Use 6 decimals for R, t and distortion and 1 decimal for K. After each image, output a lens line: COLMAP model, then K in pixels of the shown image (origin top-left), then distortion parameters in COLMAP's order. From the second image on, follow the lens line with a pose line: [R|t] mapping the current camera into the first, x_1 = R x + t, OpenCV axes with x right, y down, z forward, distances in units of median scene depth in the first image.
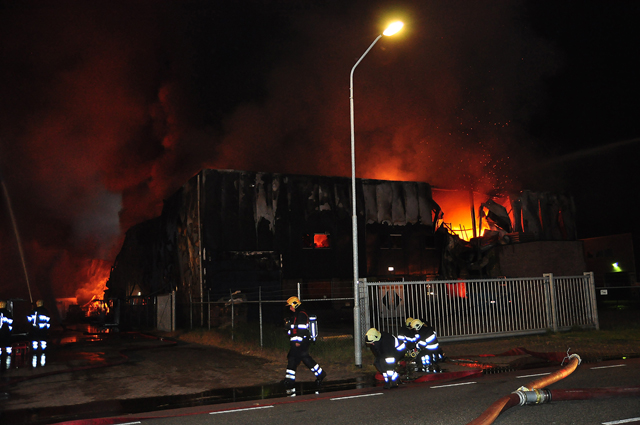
lens RADIAL K [[610.9, 0, 325.3], [0, 610.9, 214.4], [0, 0, 1]] dist [-0.009754, 0.005772]
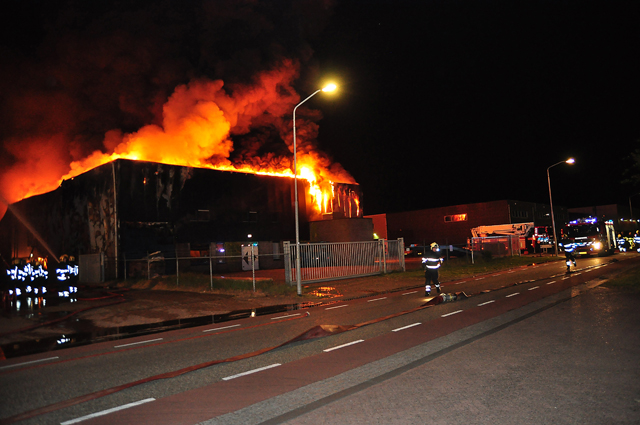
lens RADIAL K [[462.7, 0, 322.8], [0, 462.7, 211.9], [0, 0, 1]] dist [-0.132752, 0.123514]
pose [[0.929739, 0.022769, 0.367514, -0.141639], [-0.035257, 0.999005, 0.027302, -0.002241], [-0.366527, -0.038341, 0.929617, -0.057908]]
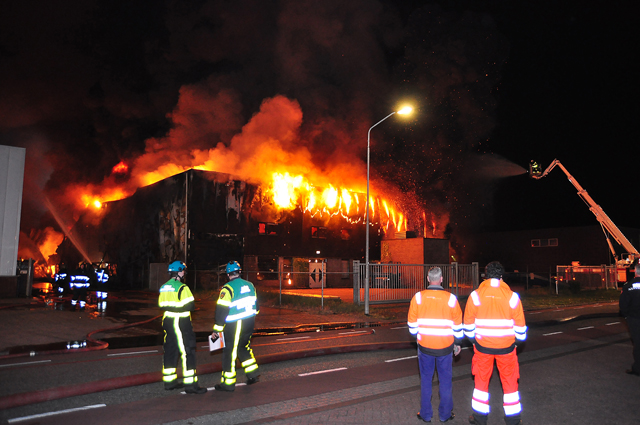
lens RADIAL K [[505.9, 0, 322.4], [0, 505.9, 211.8], [0, 0, 1]] dist [-0.120388, 0.157968]
pose [[0.971708, 0.069915, 0.225599, -0.158362], [-0.073062, 0.997312, 0.005620, -0.009291], [-0.224599, -0.021944, 0.974204, -0.109910]]
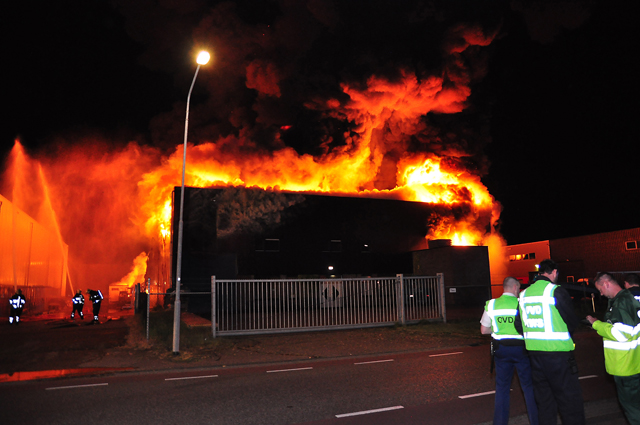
lens RADIAL K [[462.7, 0, 322.8], [0, 462.7, 211.9], [0, 0, 1]] dist [-0.132752, 0.123514]
pose [[0.998356, 0.005286, -0.057067, 0.156890], [-0.007024, 0.999516, -0.030303, 0.003962], [0.056879, 0.030654, 0.997910, 0.070068]]
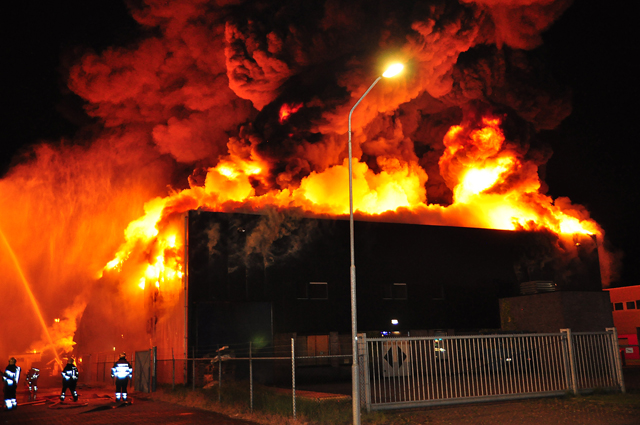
lens RADIAL K [[686.9, 0, 321.2], [0, 686.9, 210.9], [0, 0, 1]] dist [-0.018299, 0.211476]
pose [[0.999996, 0.002082, -0.001752, 0.000473], [-0.002198, 0.997580, -0.069496, -0.004011], [0.001603, 0.069499, 0.997581, -0.024340]]
